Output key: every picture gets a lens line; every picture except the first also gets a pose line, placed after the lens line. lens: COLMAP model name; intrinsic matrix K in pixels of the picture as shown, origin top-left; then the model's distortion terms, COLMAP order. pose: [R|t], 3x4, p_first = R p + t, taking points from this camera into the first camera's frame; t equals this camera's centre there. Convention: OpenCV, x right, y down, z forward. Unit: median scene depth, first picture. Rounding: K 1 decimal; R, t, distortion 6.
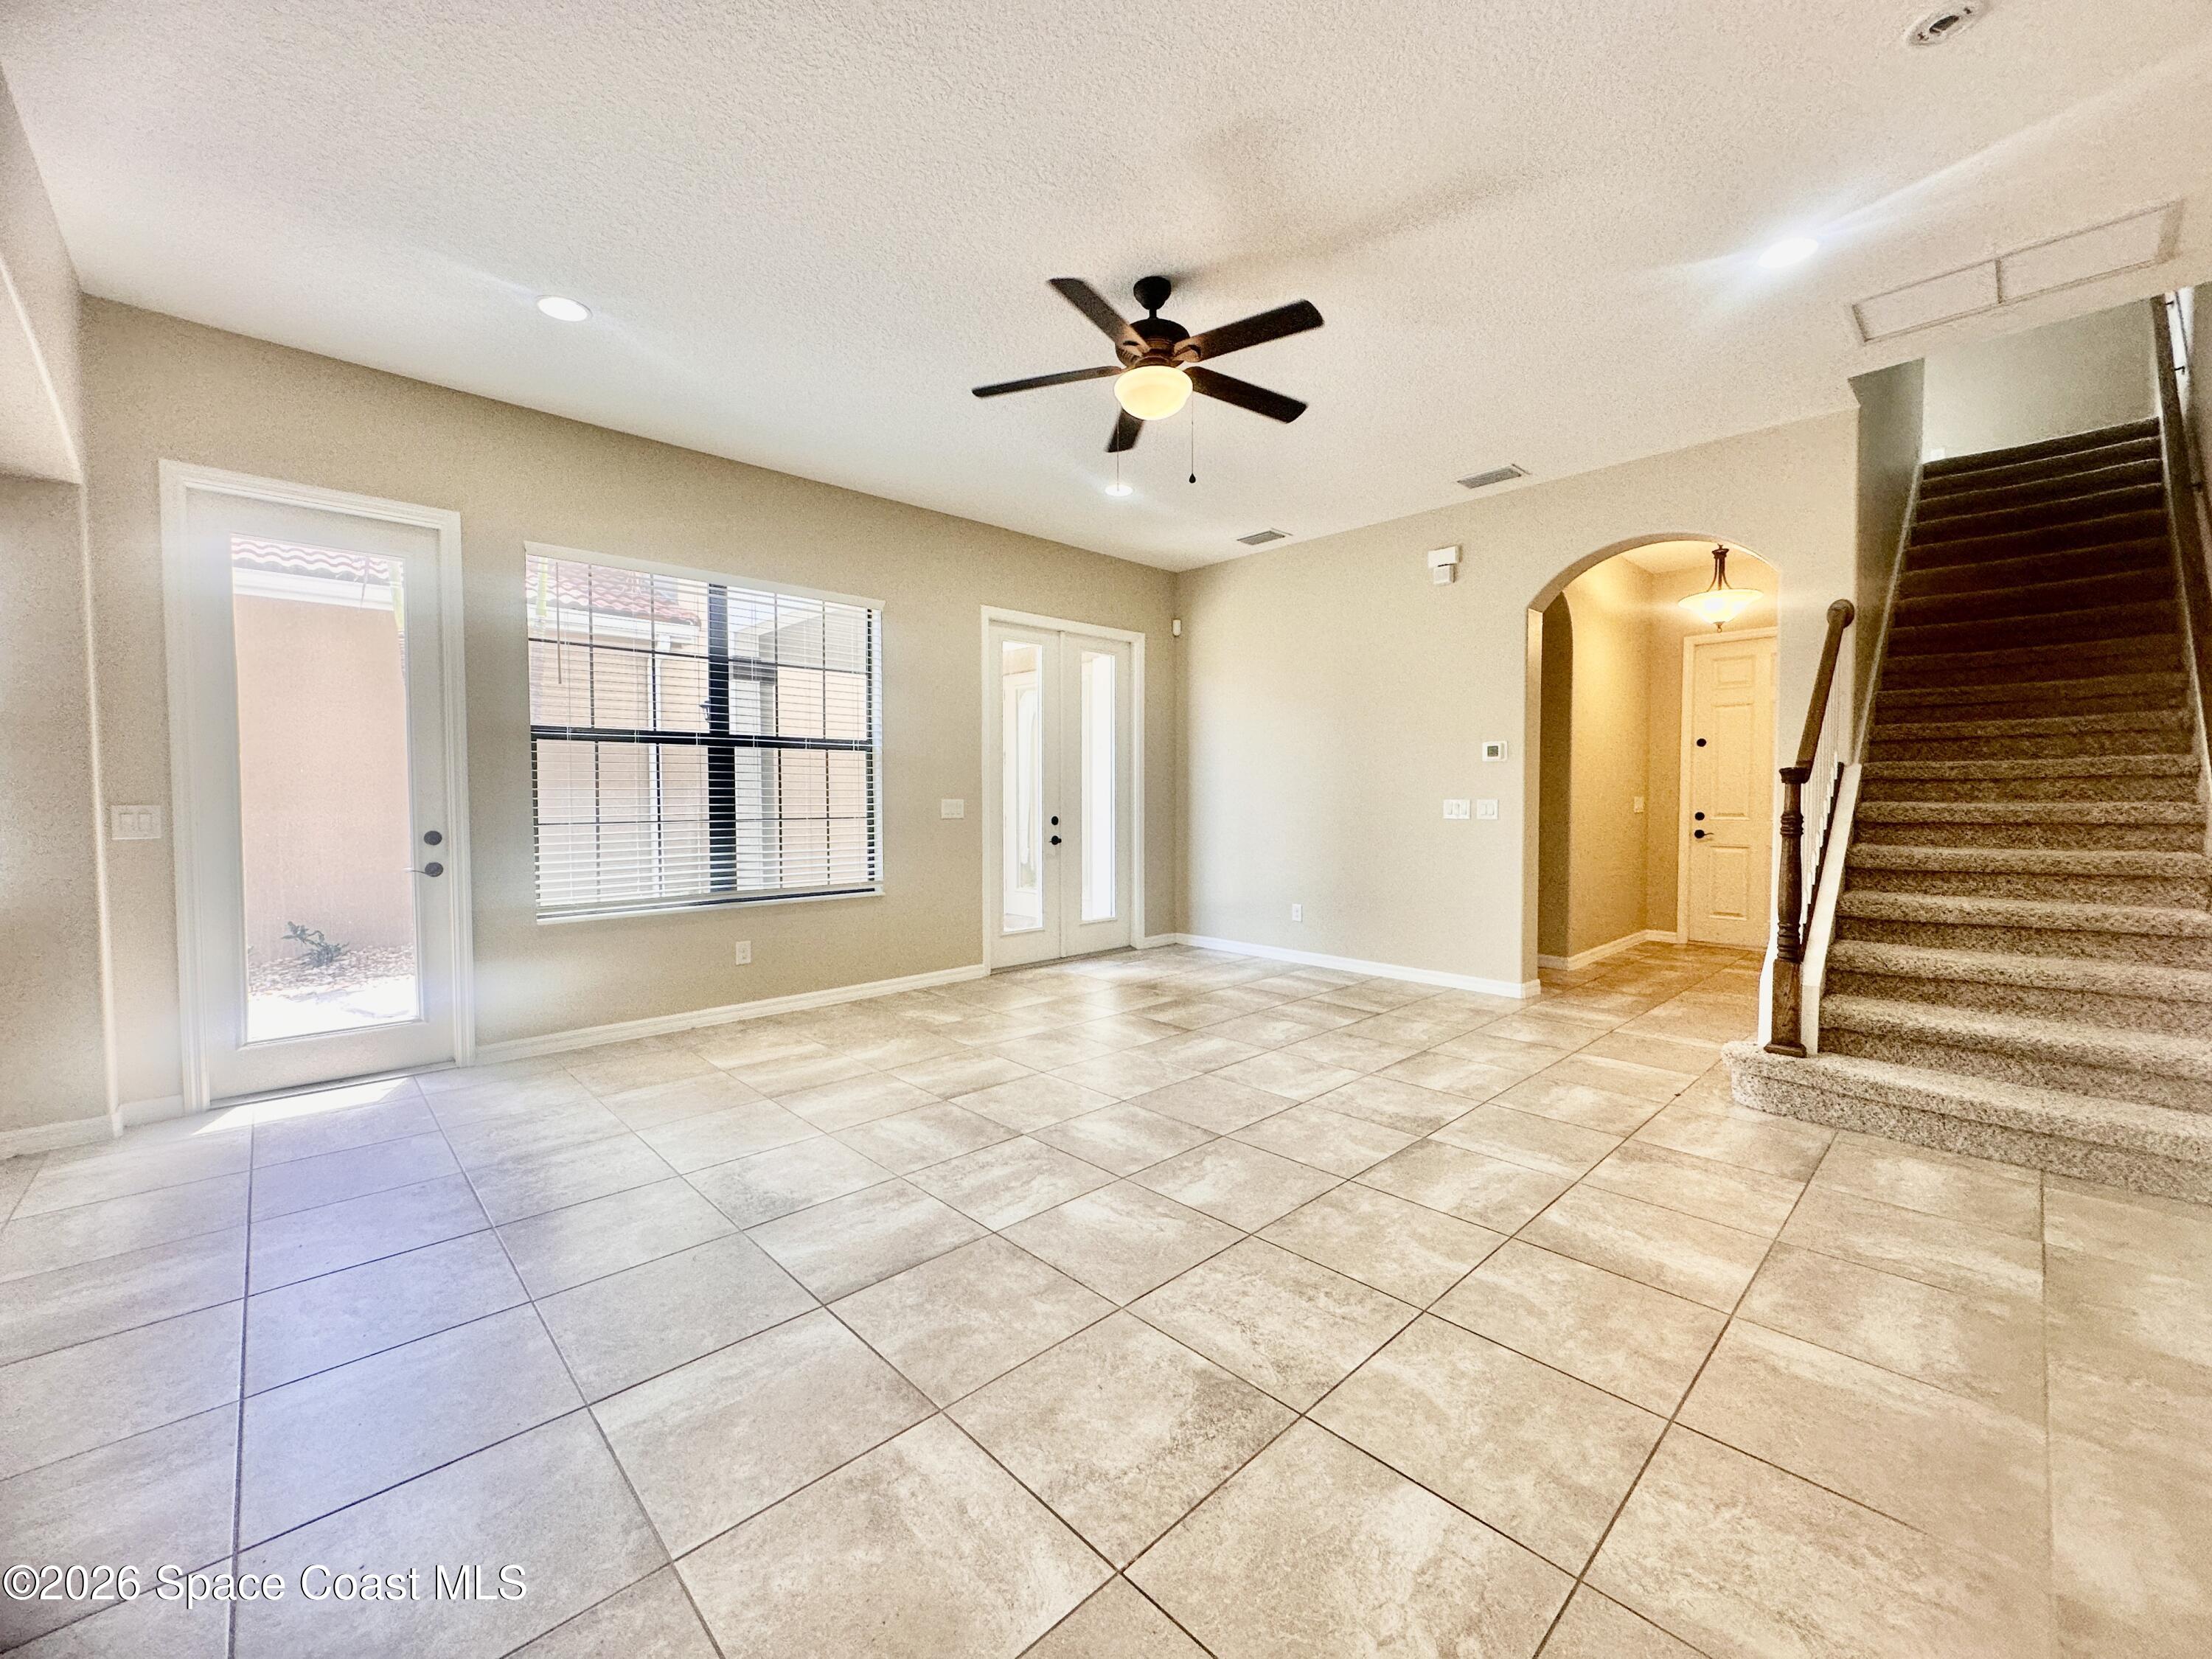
lens RADIAL K [[881.9, 0, 1101.1], [0, 881.9, 827.6], [0, 0, 1]] dist [-0.005292, -0.000566]
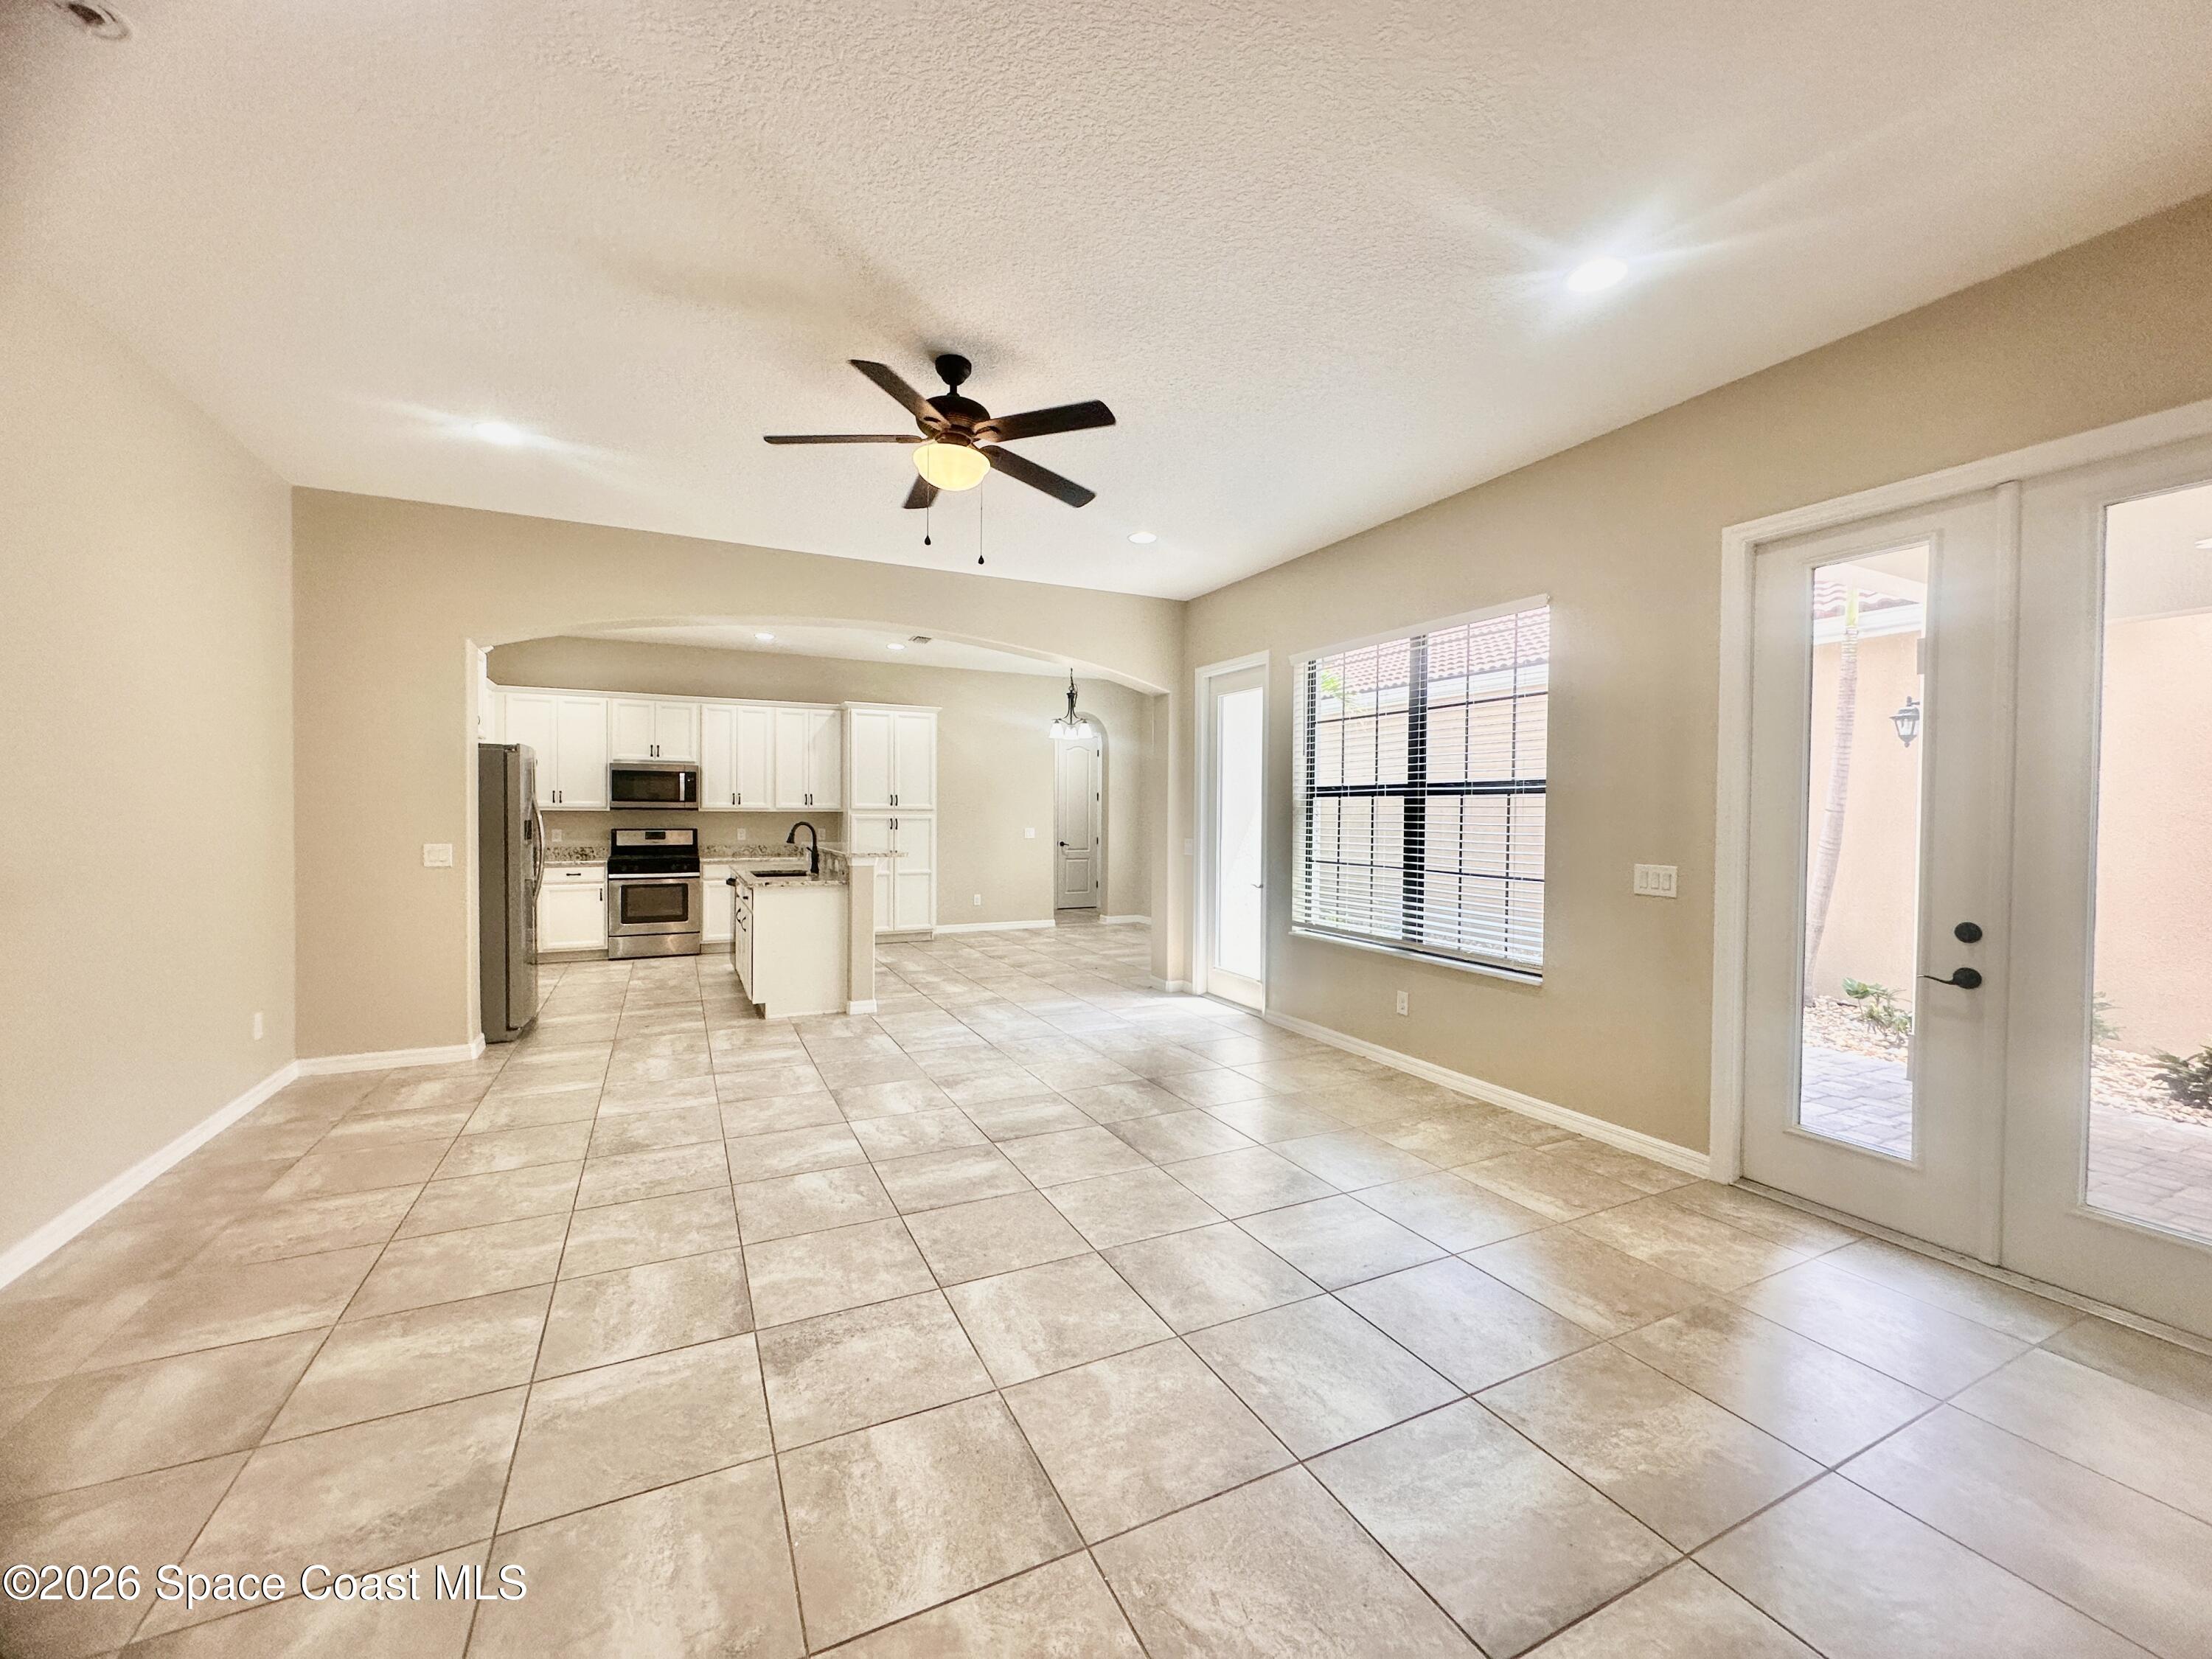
lens RADIAL K [[881.9, 0, 1106.0], [0, 881.9, 826.9], [0, 0, 1]] dist [-0.005292, -0.000566]
pose [[-0.294391, 0.015796, -0.955555, 0.926251], [-0.043905, 0.998584, 0.030034, -0.104488], [0.954676, 0.050796, -0.293280, 1.391527]]
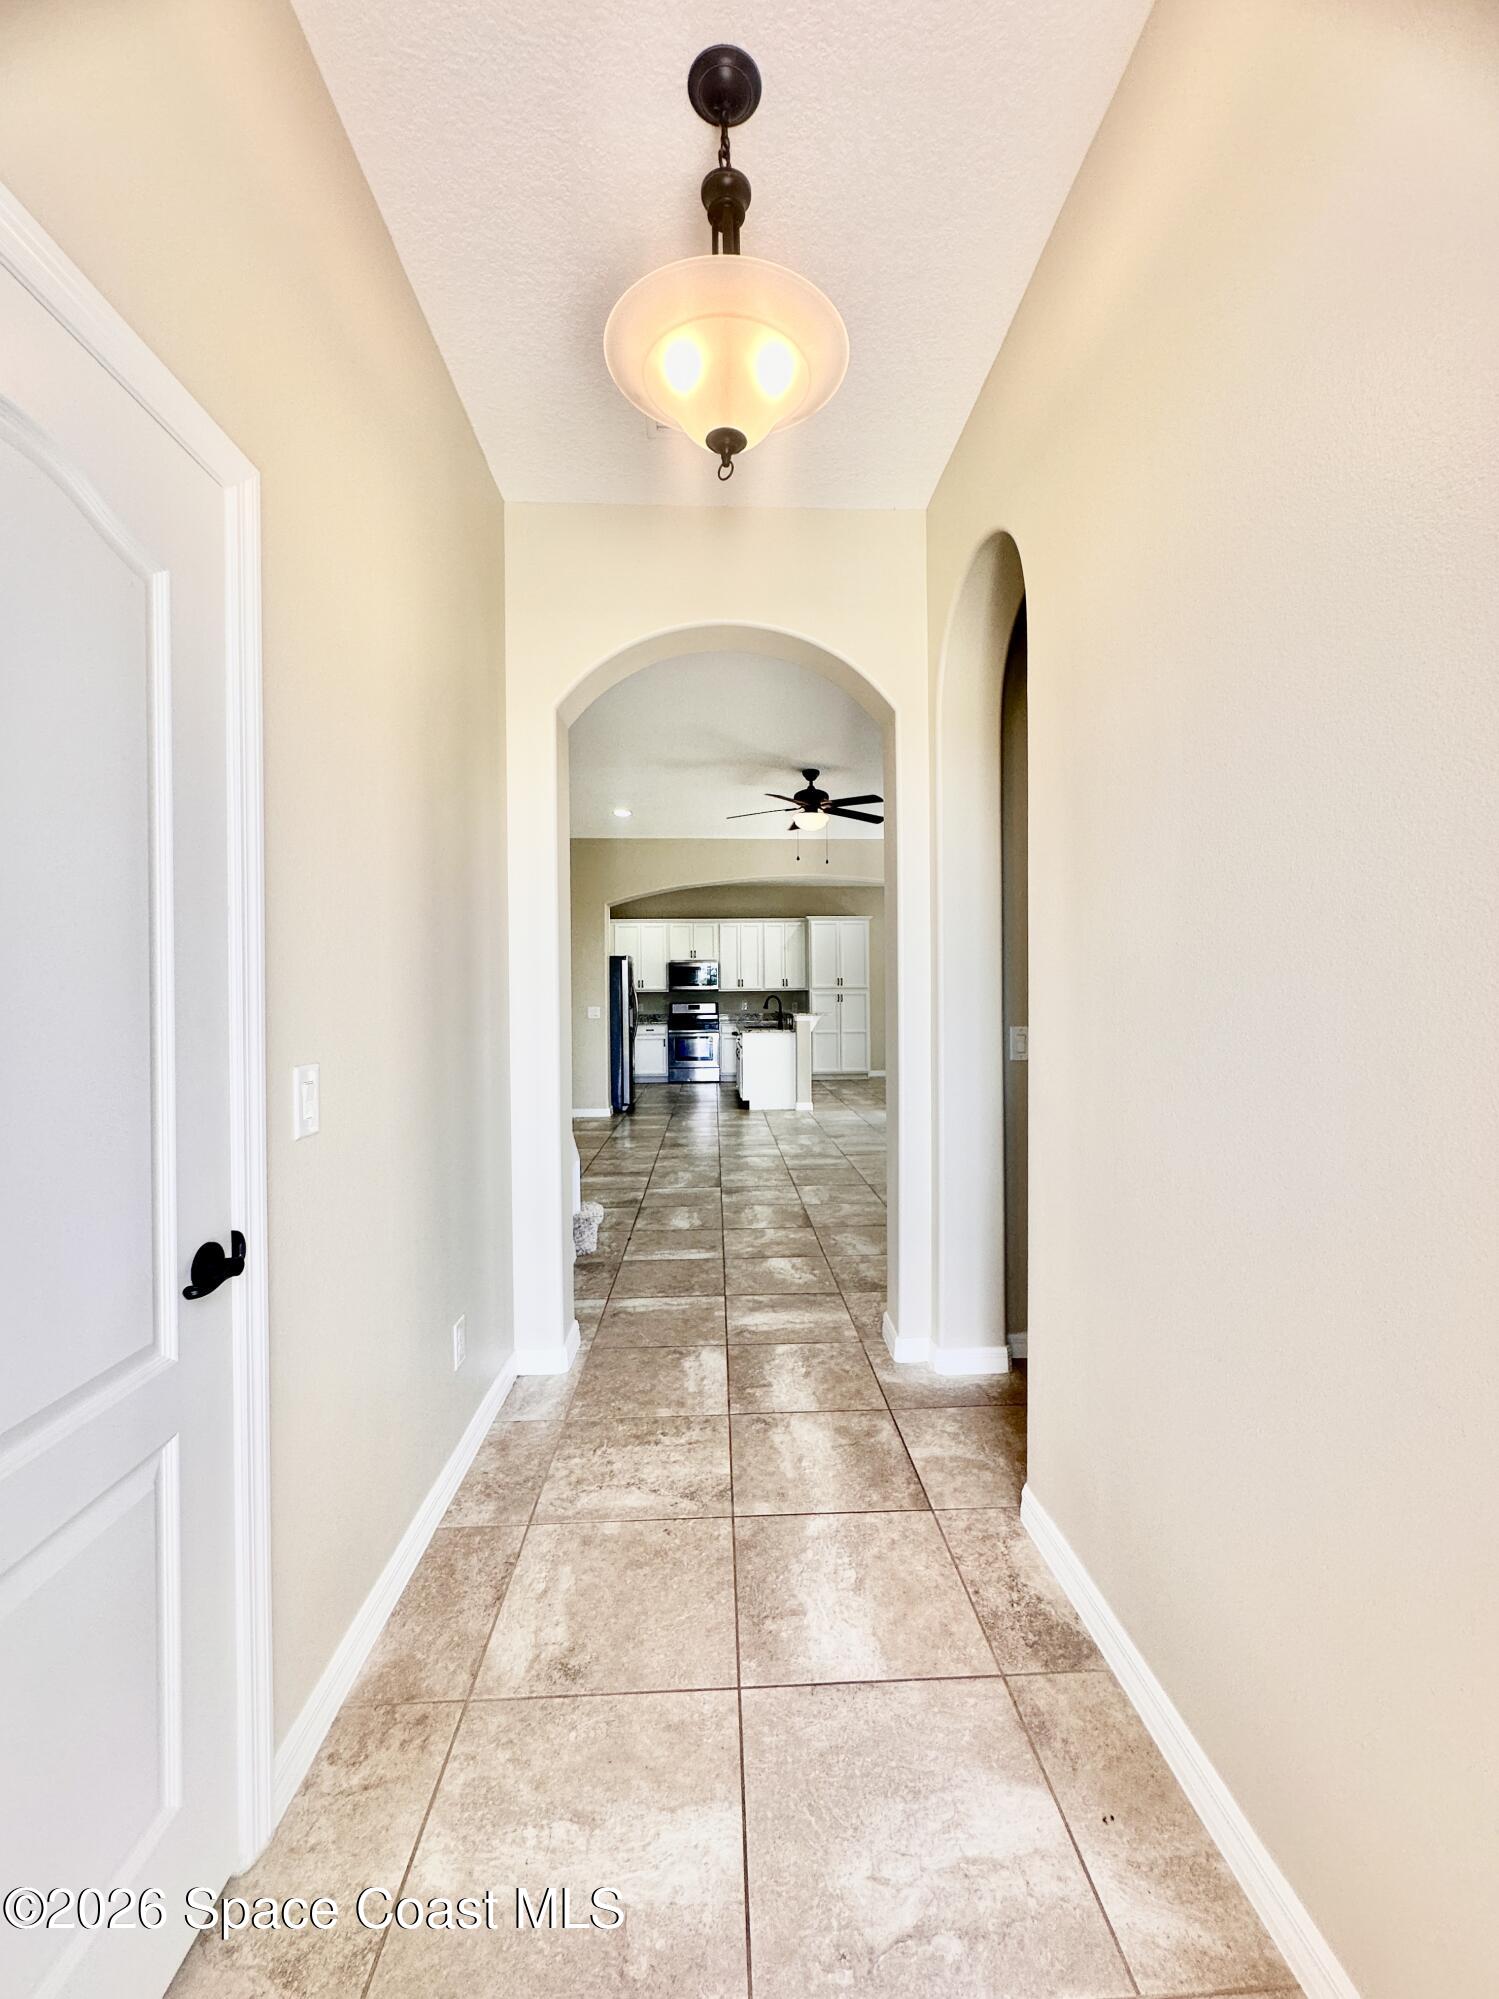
lens RADIAL K [[796.9, 0, 746.9], [0, 796.9, 999.2], [0, 0, 1]] dist [-0.005292, -0.000566]
pose [[-0.654010, 0.009940, -0.756420, 1.540050], [-0.021709, 0.999255, 0.031900, -0.105058], [0.756174, 0.037284, -0.653307, 2.031211]]
